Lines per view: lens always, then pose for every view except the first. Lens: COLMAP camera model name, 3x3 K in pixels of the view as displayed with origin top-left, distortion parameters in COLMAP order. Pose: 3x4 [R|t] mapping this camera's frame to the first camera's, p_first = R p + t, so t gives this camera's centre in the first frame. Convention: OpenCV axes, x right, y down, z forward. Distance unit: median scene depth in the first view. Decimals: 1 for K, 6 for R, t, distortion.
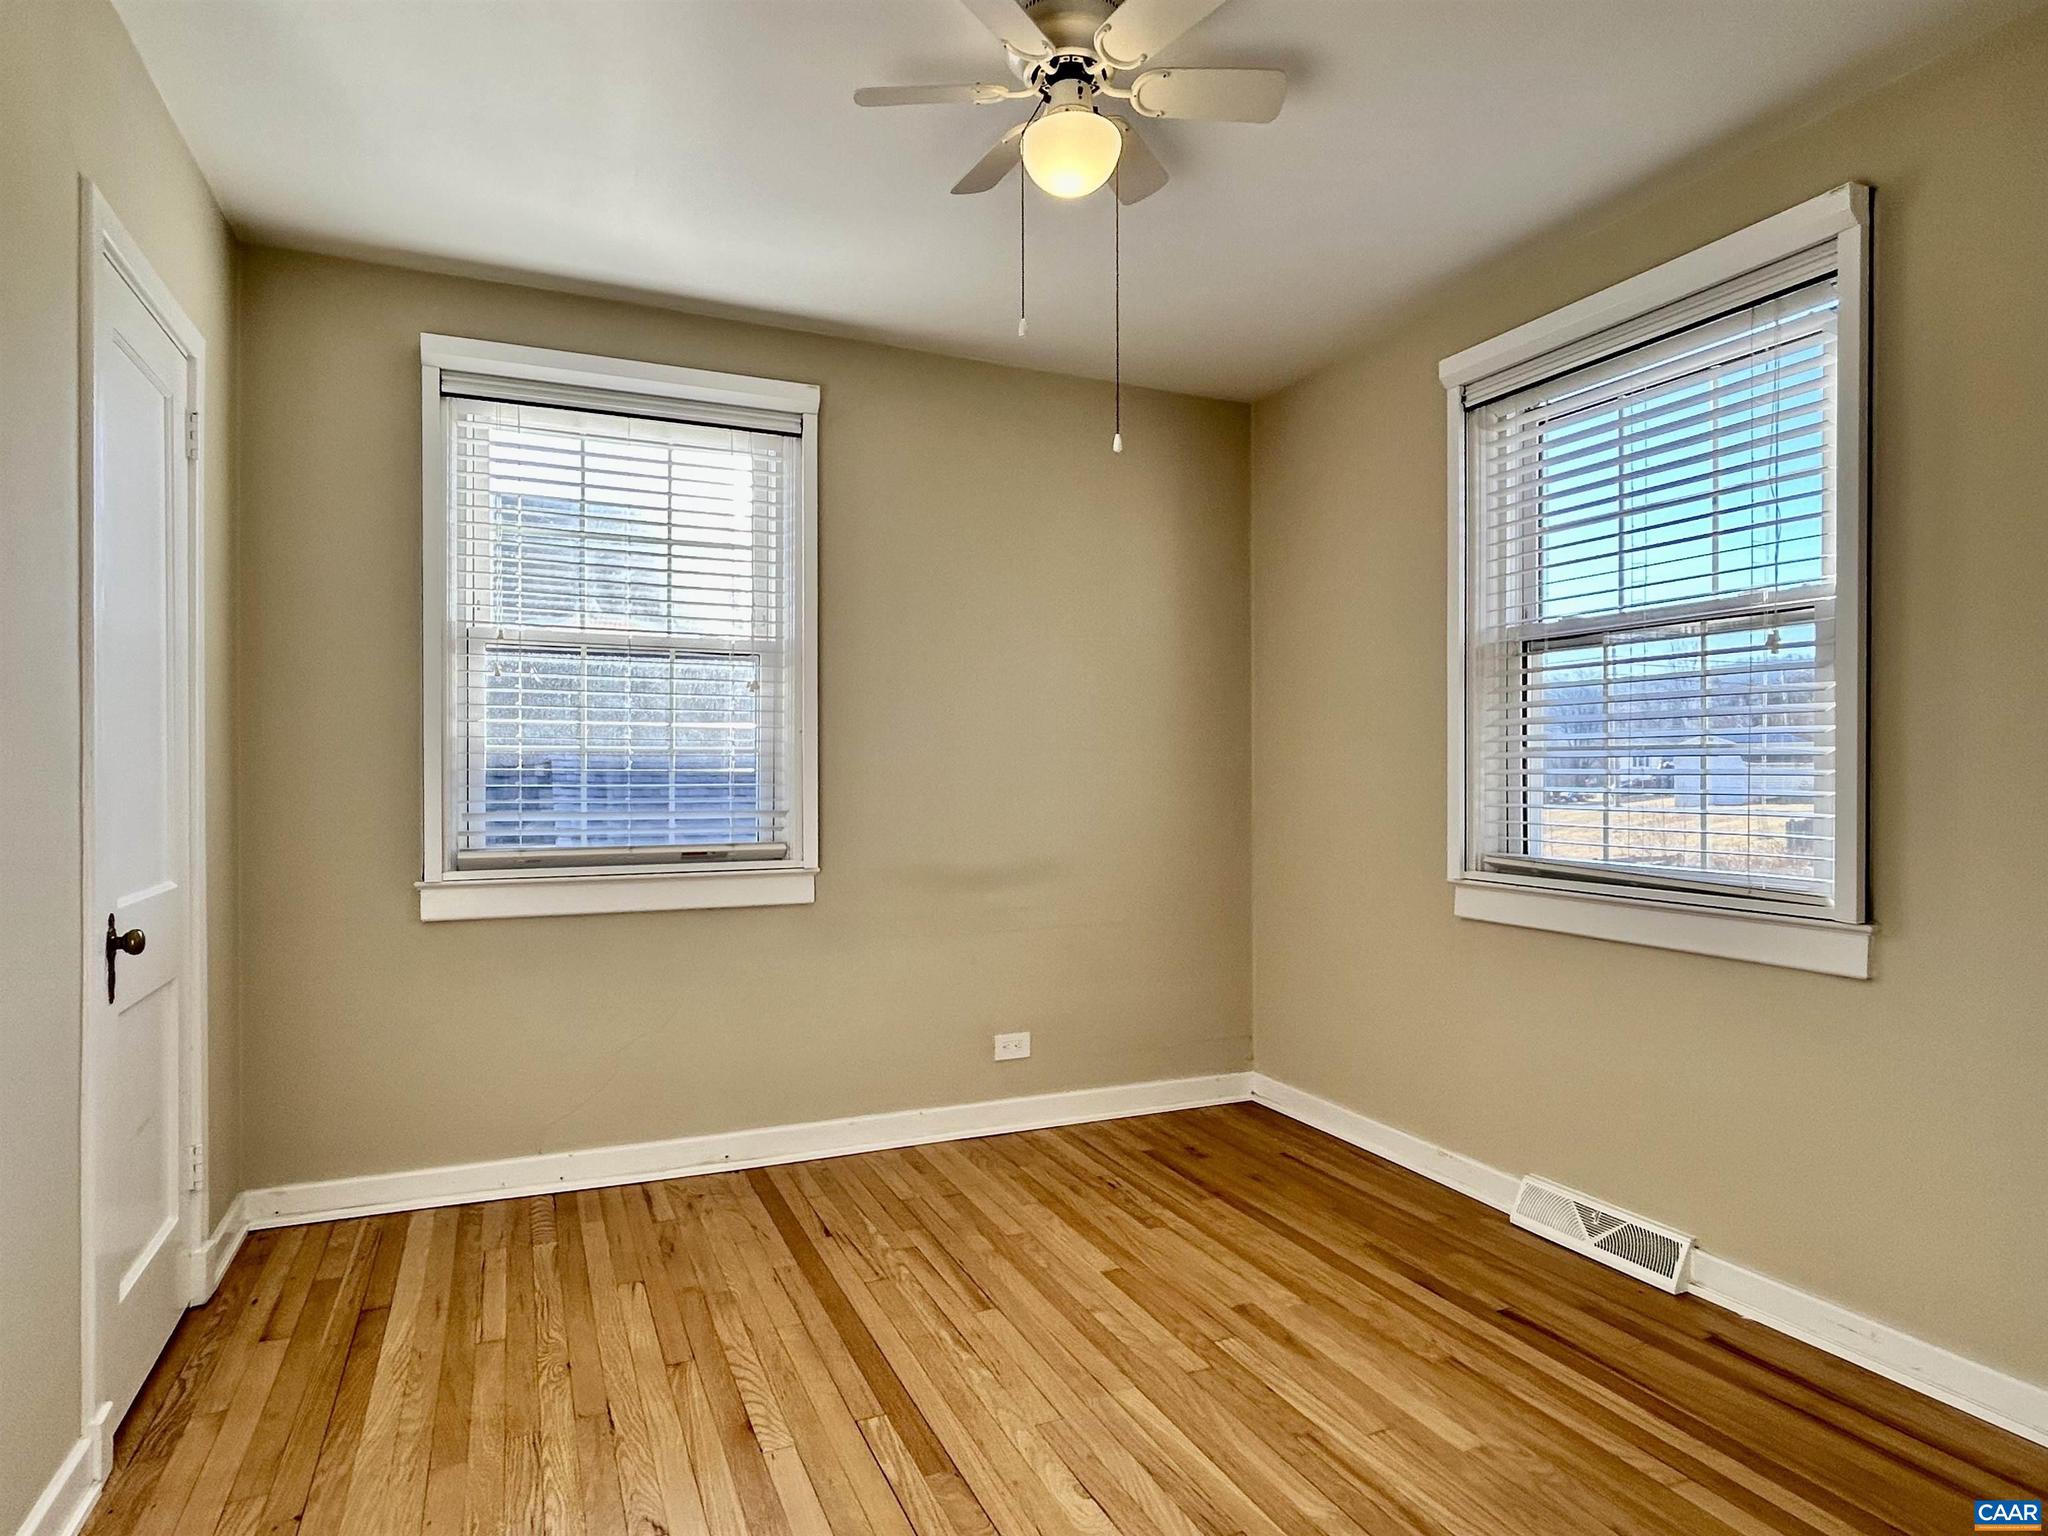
lens RADIAL K [[1131.0, 0, 1017.5], [0, 1131.0, 770.5], [0, 0, 1]] dist [-0.025844, 0.001403]
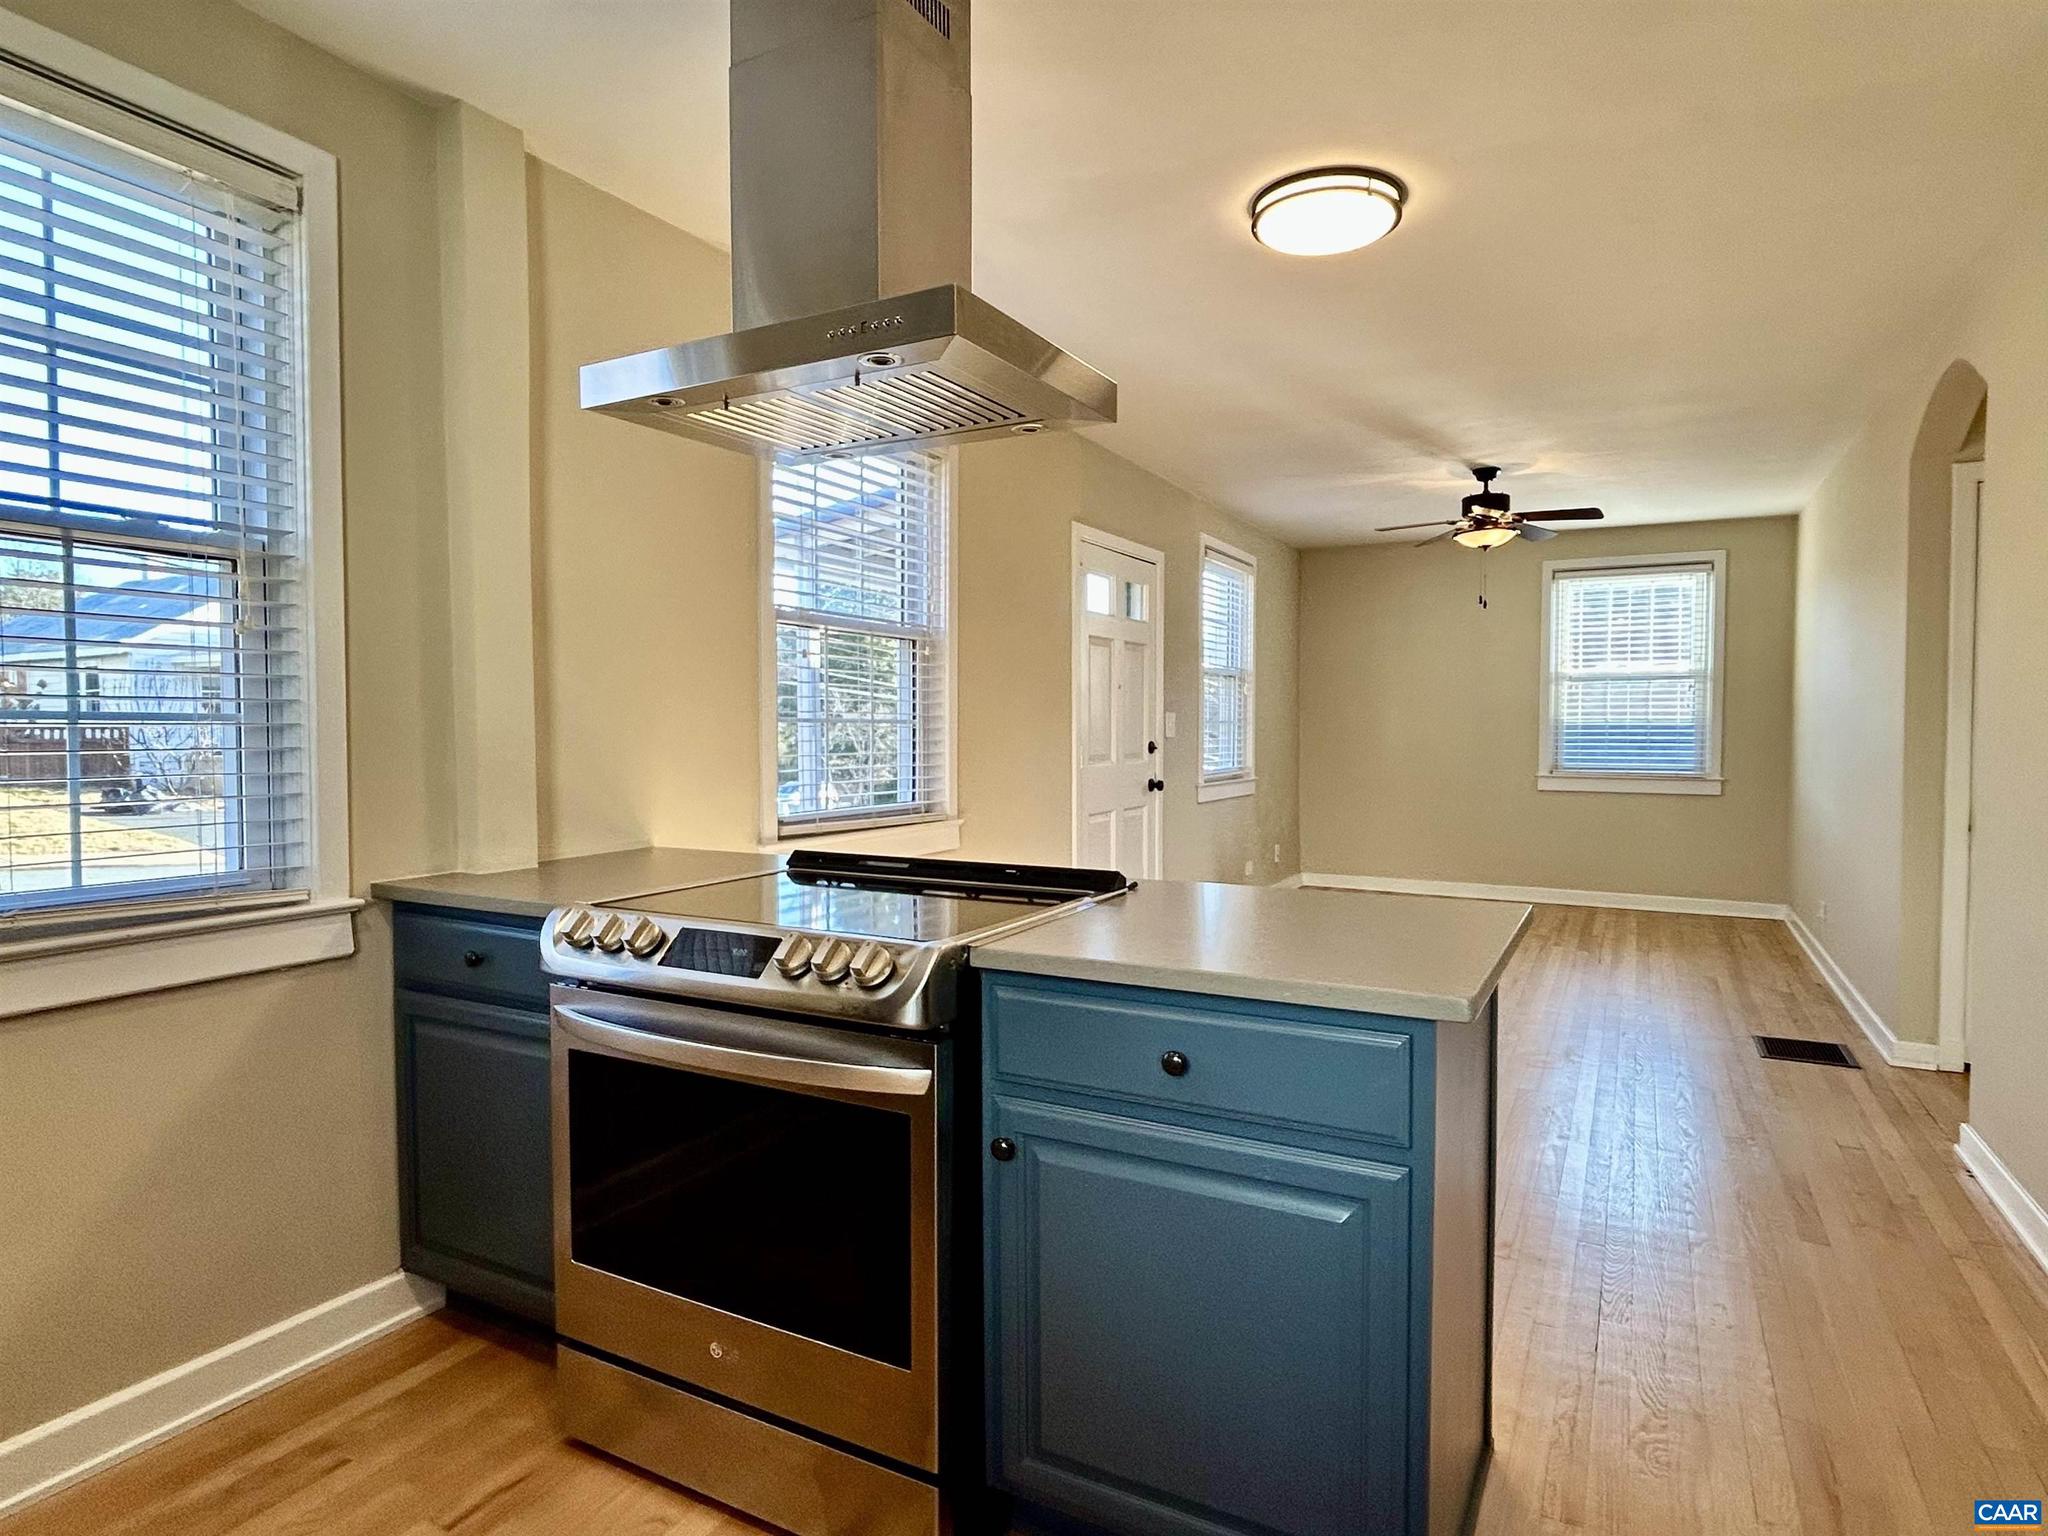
lens RADIAL K [[1131.0, 0, 989.7], [0, 1131.0, 776.1], [0, 0, 1]] dist [-0.025844, 0.001403]
pose [[0.587615, 0.035935, -0.808342, 0.732033], [-0.000442, 0.999027, 0.044090, -0.008812], [0.809141, -0.025551, 0.587059, -1.373089]]
